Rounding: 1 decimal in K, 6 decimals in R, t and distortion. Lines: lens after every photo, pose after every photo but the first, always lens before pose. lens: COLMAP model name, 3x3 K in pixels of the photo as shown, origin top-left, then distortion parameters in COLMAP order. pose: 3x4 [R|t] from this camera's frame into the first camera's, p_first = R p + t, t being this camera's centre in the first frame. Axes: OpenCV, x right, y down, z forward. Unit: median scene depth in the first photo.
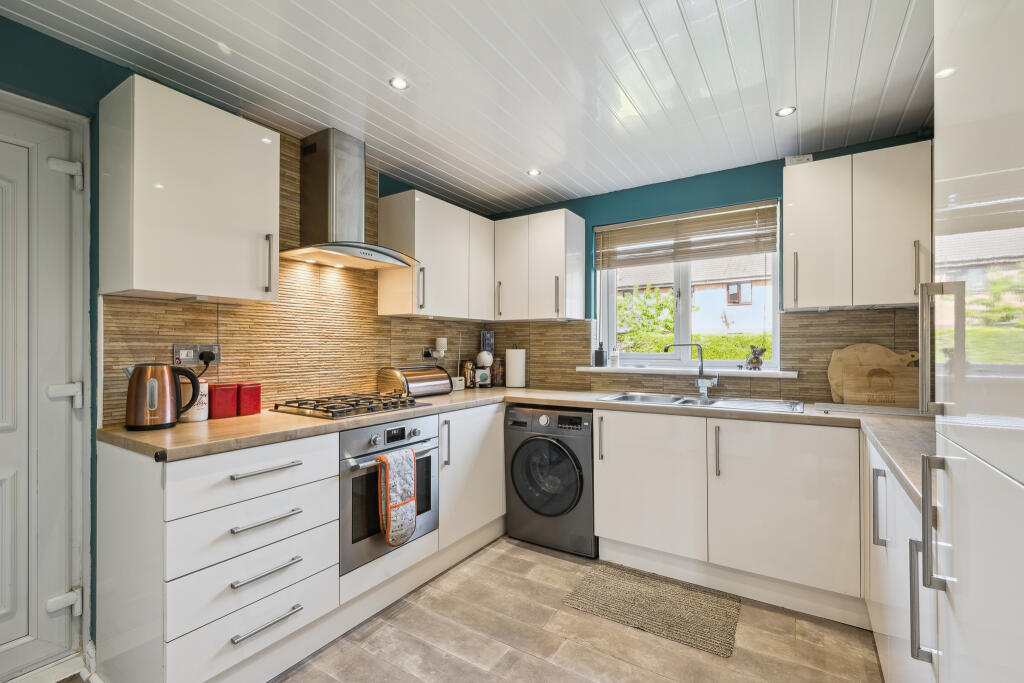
lens RADIAL K [[451.0, 0, 513.7], [0, 451.0, 347.3], [0, 0, 1]] dist [-0.004946, -0.000968]
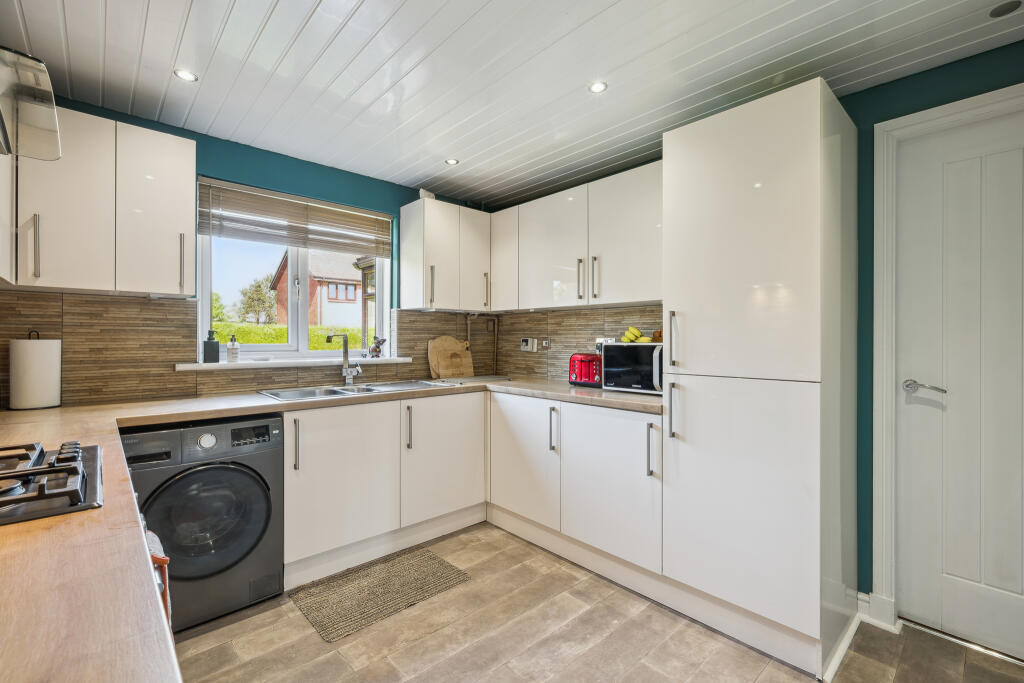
lens RADIAL K [[451.0, 0, 539.7], [0, 451.0, 334.9], [0, 0, 1]] dist [-0.004946, -0.000968]
pose [[0.220271, 0.012370, 0.975360, -0.526215], [-0.000551, 0.999921, -0.012557, 0.006755], [-0.975439, 0.002229, 0.220260, 0.363495]]
